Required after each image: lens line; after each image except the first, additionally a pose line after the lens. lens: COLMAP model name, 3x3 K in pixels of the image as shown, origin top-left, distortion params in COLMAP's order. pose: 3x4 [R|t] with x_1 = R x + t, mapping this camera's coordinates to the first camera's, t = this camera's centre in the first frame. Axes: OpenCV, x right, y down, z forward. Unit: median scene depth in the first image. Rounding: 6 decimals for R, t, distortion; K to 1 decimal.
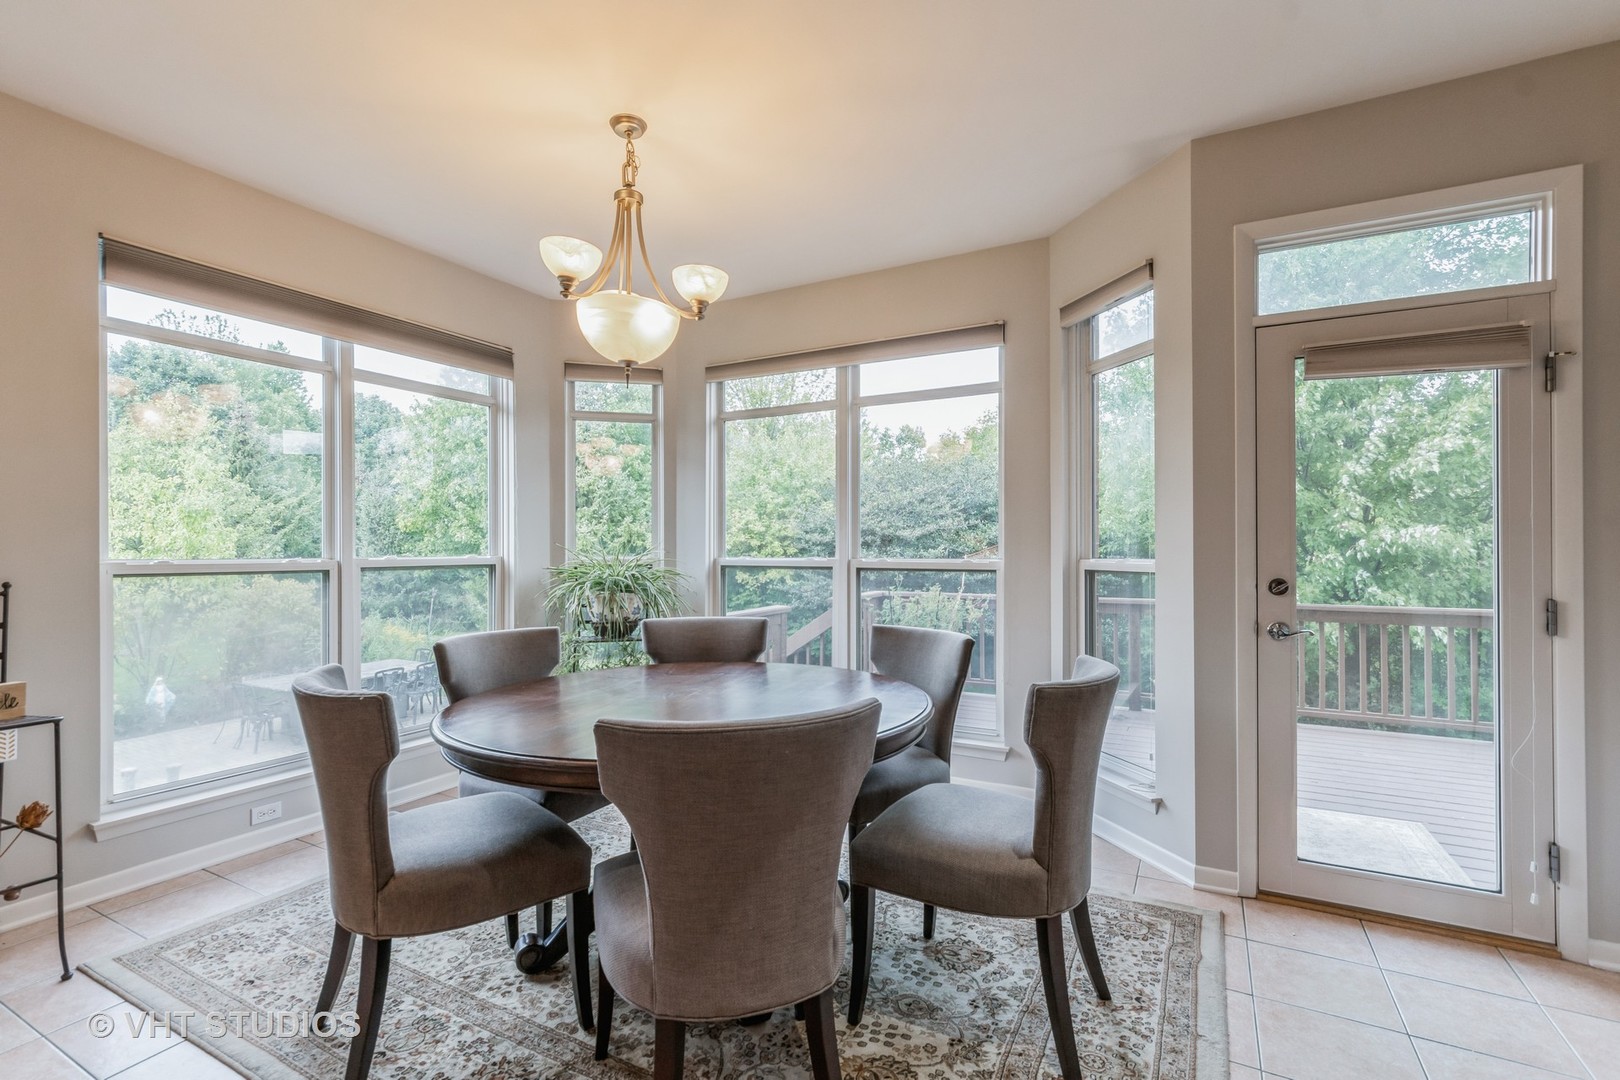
lens RADIAL K [[742.0, 0, 797.3], [0, 742.0, 544.0], [0, 0, 1]] dist [0.001991, 0.001492]
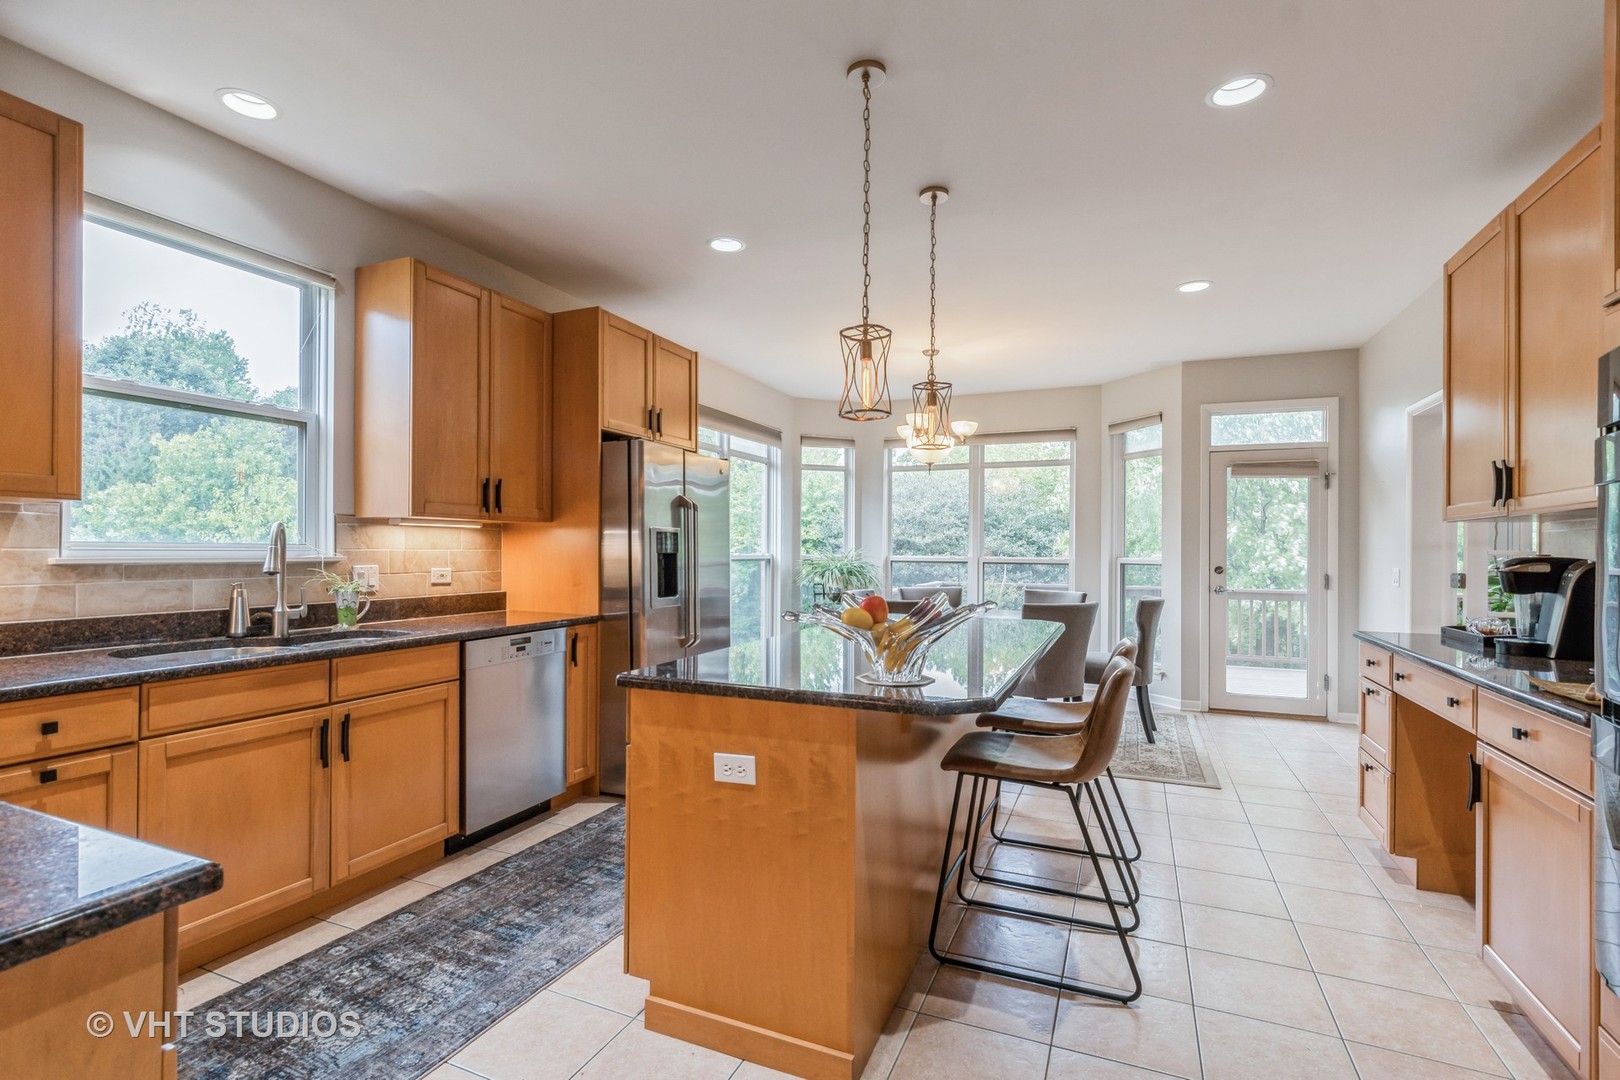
lens RADIAL K [[744.8, 0, 819.9], [0, 744.8, 547.0], [0, 0, 1]] dist [0.015910, -0.000118]
pose [[0.995883, 0.009788, 0.090123, -0.666774], [-0.009627, 0.999951, -0.002217, 0.004754], [-0.090140, 0.001340, 0.995928, -1.006164]]
